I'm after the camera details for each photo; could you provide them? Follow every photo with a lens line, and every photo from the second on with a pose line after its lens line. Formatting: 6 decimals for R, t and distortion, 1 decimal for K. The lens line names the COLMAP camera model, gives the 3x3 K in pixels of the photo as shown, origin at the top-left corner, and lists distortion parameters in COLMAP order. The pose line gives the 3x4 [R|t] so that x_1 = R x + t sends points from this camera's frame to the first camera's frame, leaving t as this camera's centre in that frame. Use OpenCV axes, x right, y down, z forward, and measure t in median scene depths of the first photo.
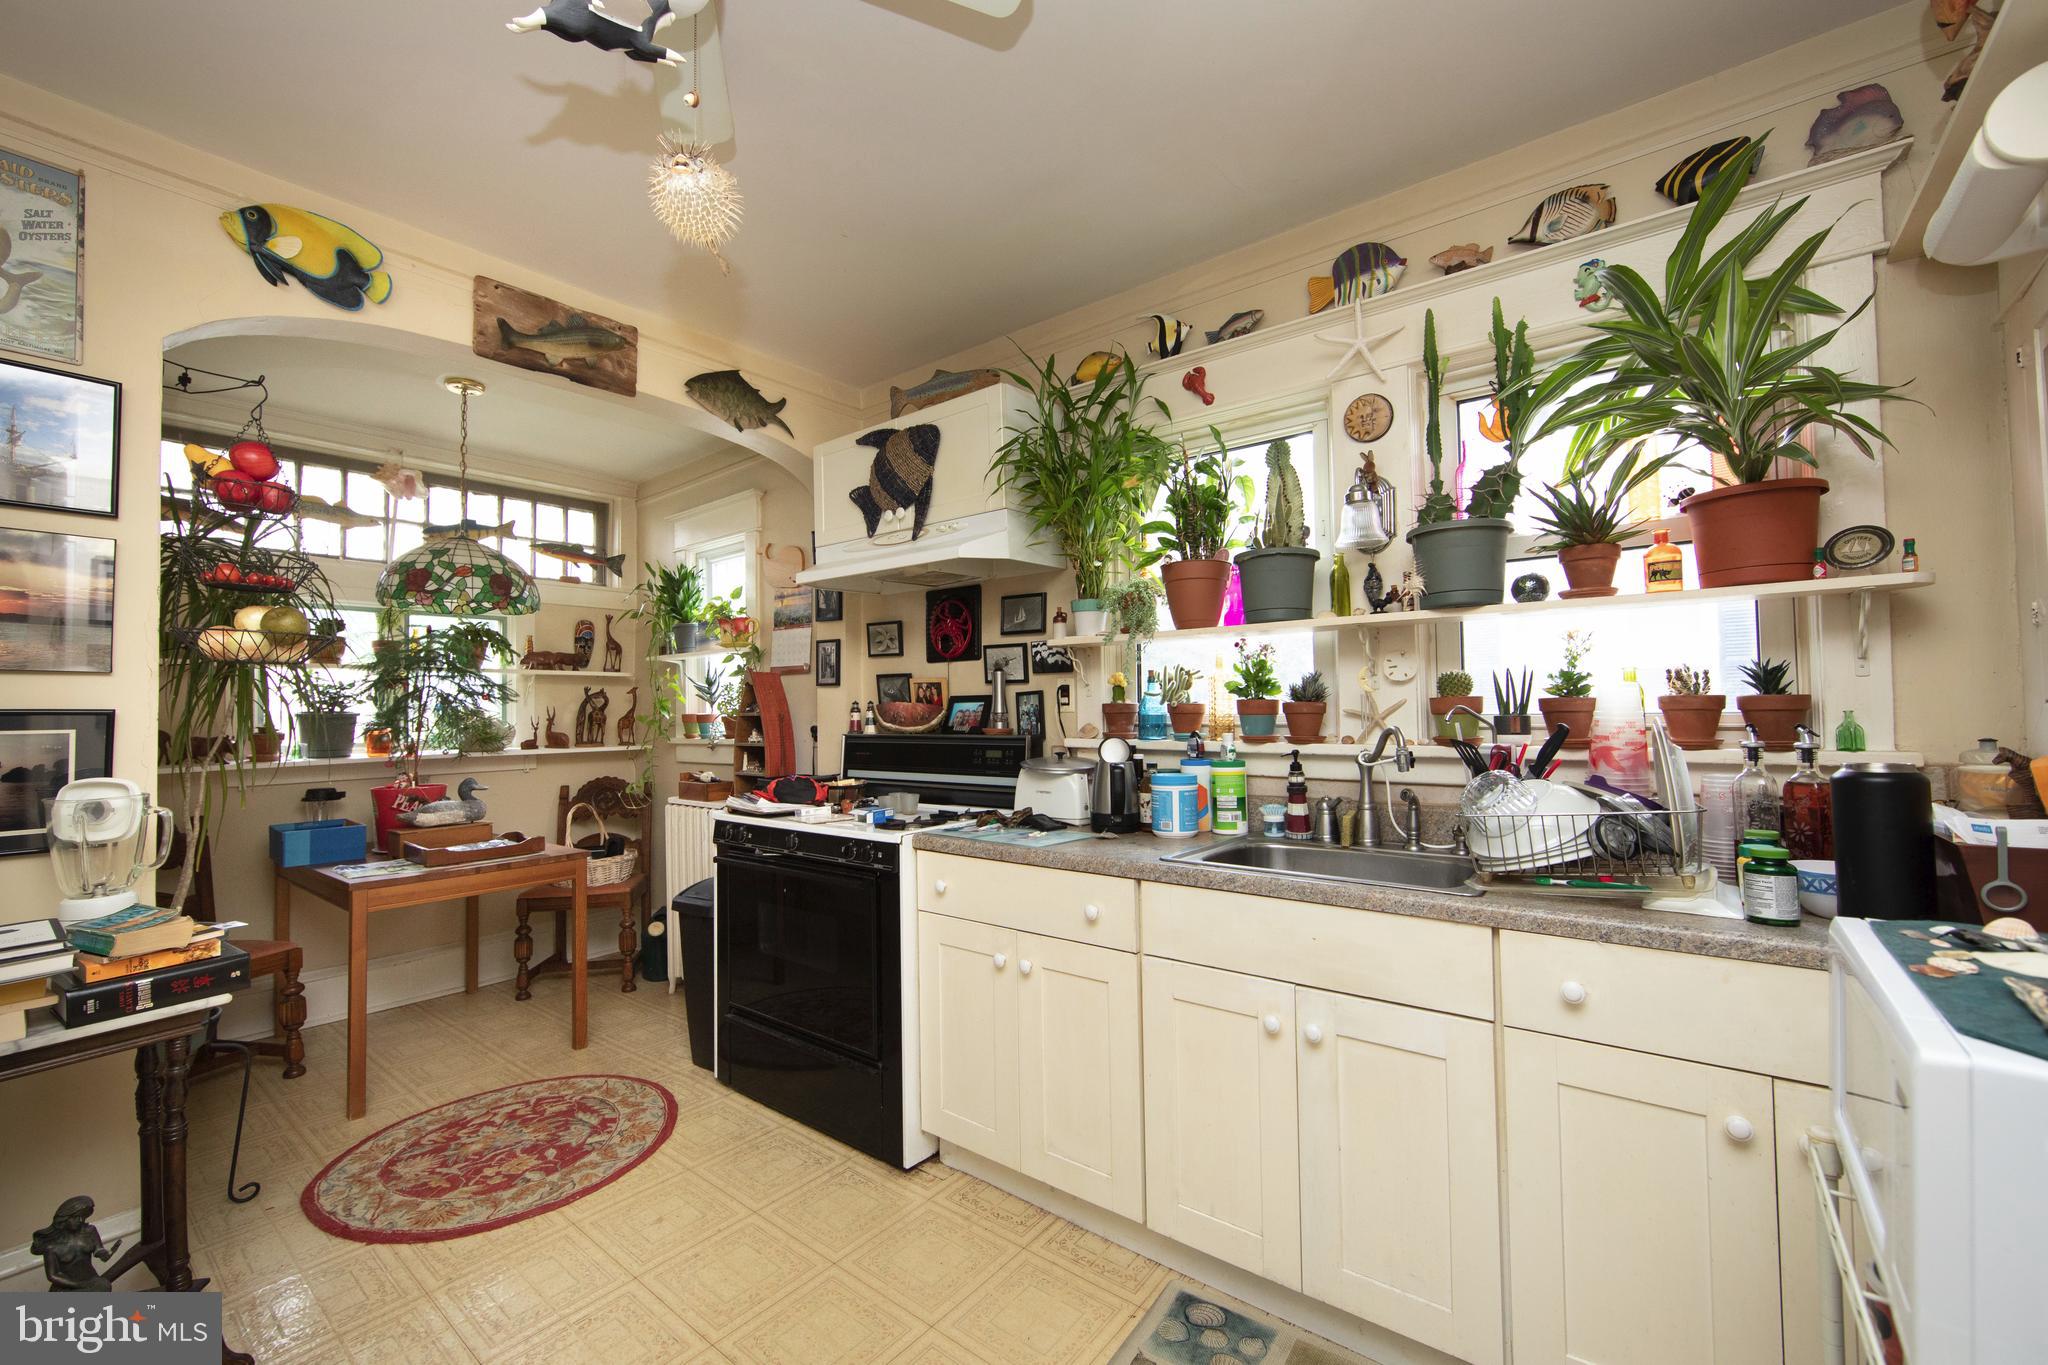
lens RADIAL K [[827.6, 0, 1023.2], [0, 827.6, 676.9], [0, 0, 1]] dist [-0.003147, 0.000085]
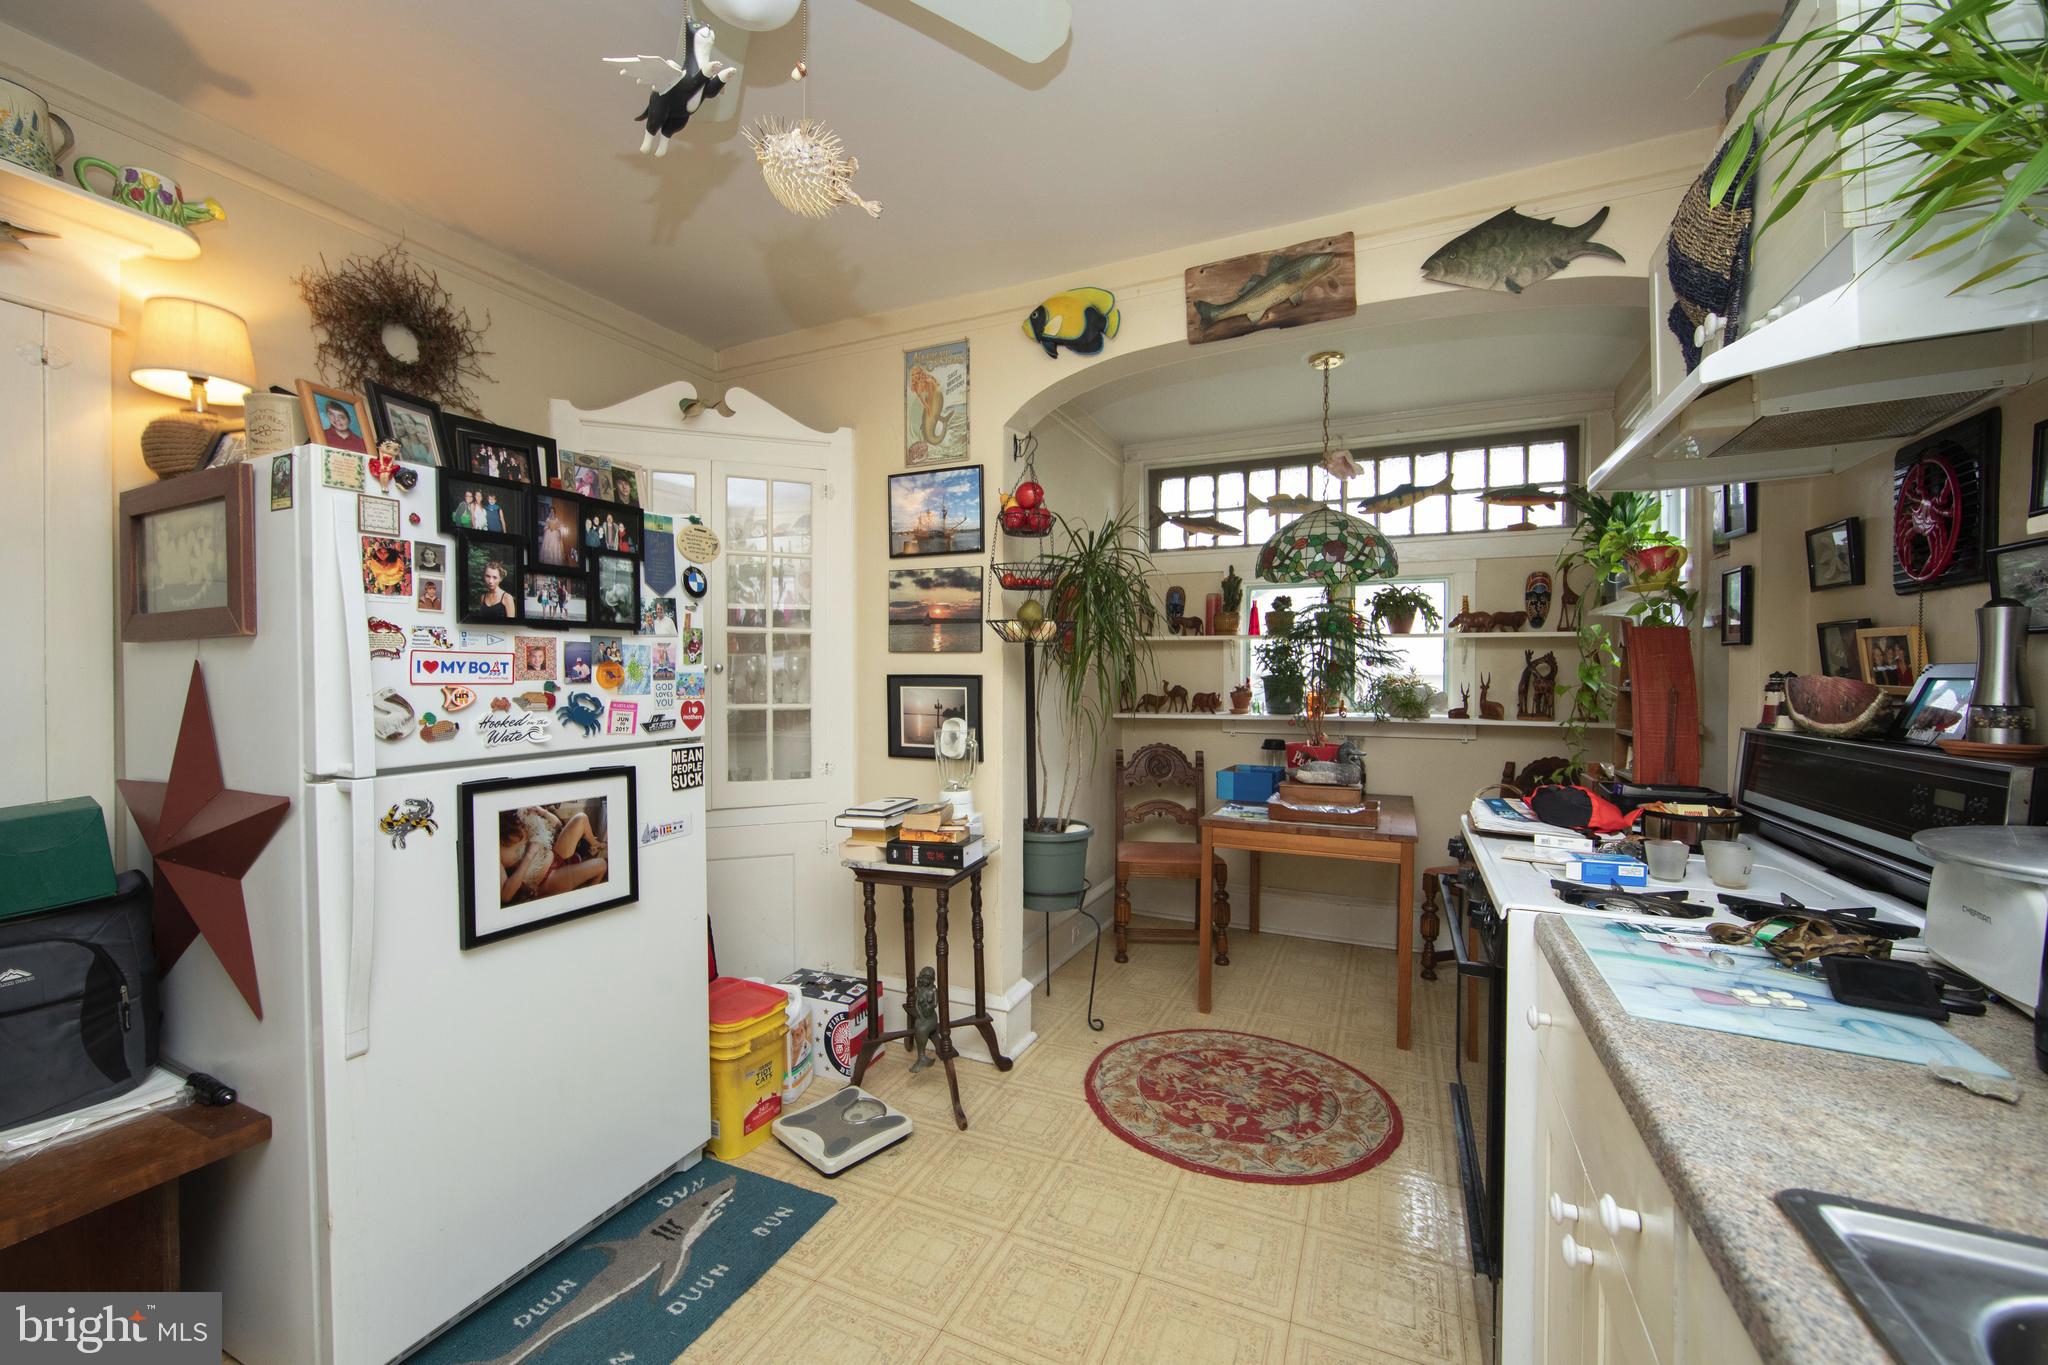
lens RADIAL K [[827.6, 0, 1023.2], [0, 827.6, 676.9], [0, 0, 1]] dist [-0.003147, 0.000085]
pose [[0.228687, 0.017892, -0.973336, 0.287914], [0.029708, 0.999237, 0.025348, 0.003700], [0.973047, -0.034712, 0.227981, 0.457248]]
